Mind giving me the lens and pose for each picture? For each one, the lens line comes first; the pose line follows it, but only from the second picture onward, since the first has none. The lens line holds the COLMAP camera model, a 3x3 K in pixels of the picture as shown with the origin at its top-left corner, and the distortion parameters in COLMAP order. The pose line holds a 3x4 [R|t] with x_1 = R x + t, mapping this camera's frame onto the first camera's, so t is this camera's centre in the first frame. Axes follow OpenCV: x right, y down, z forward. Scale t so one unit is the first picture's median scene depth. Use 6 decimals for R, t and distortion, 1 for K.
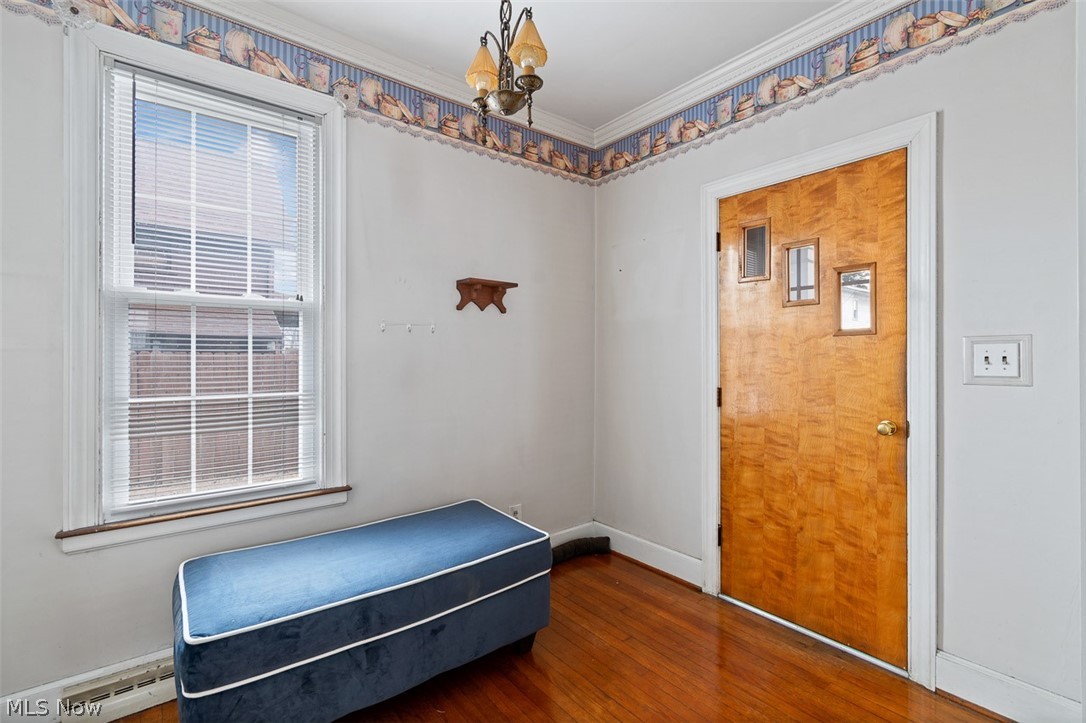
lens RADIAL K [[496.9, 0, 541.0], [0, 496.9, 357.7], [0, 0, 1]] dist [0.000907, -0.002358]
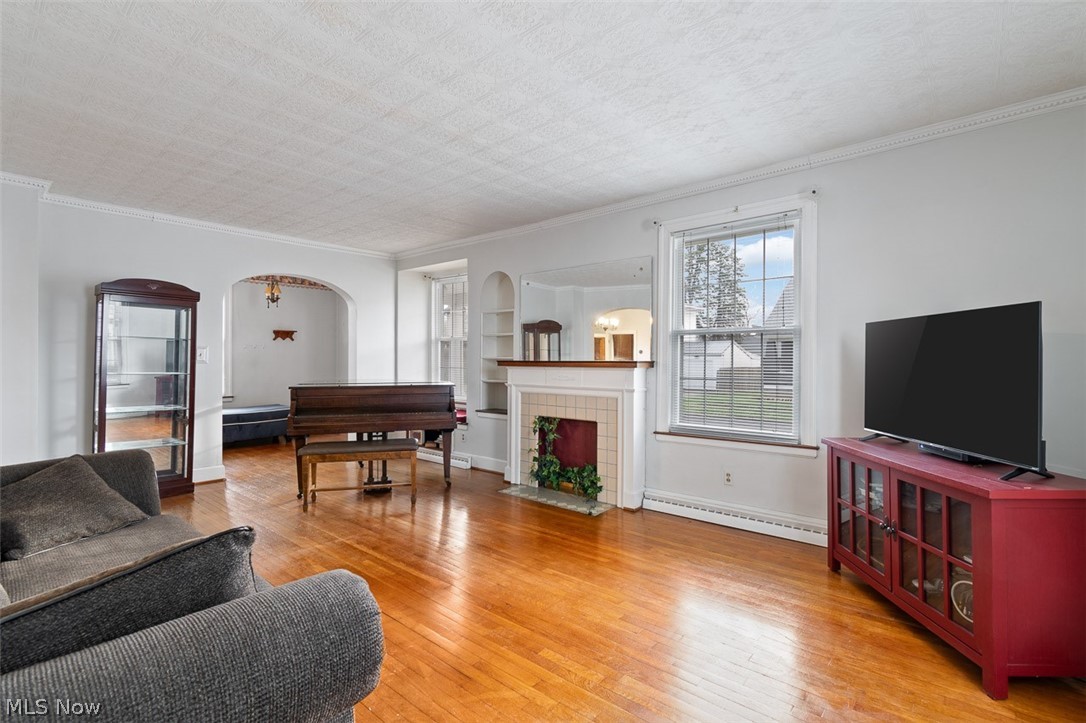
lens RADIAL K [[496.9, 0, 554.2], [0, 496.9, 361.4], [0, 0, 1]] dist [0.000907, -0.002358]
pose [[0.976679, 0.003580, 0.214677, 0.824908], [-0.004858, 0.999973, 0.005427, 0.005999], [-0.214652, -0.006343, 0.976670, -2.239706]]
